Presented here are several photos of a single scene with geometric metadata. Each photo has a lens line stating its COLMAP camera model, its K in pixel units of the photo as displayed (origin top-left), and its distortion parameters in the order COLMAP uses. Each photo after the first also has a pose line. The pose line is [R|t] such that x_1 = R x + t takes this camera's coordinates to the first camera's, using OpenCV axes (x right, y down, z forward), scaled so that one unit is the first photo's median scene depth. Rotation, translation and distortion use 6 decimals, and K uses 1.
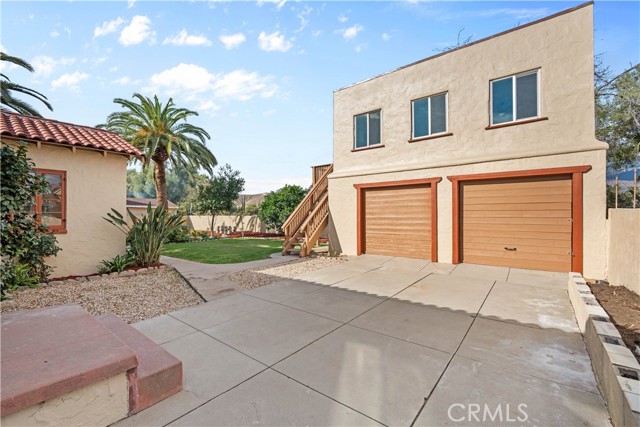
lens RADIAL K [[281.5, 0, 321.3], [0, 281.5, 214.7], [0, 0, 1]] dist [0.000423, 0.000361]
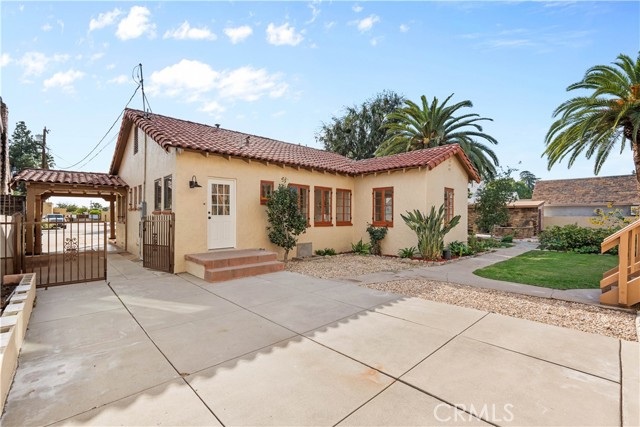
lens RADIAL K [[281.5, 0, 321.7], [0, 281.5, 214.2], [0, 0, 1]] dist [0.000423, 0.000361]
pose [[-0.152961, -0.001808, -0.988231, 1.858739], [0.002578, 0.999994, -0.002229, -0.008133], [0.988229, -0.002888, -0.152955, 2.316449]]
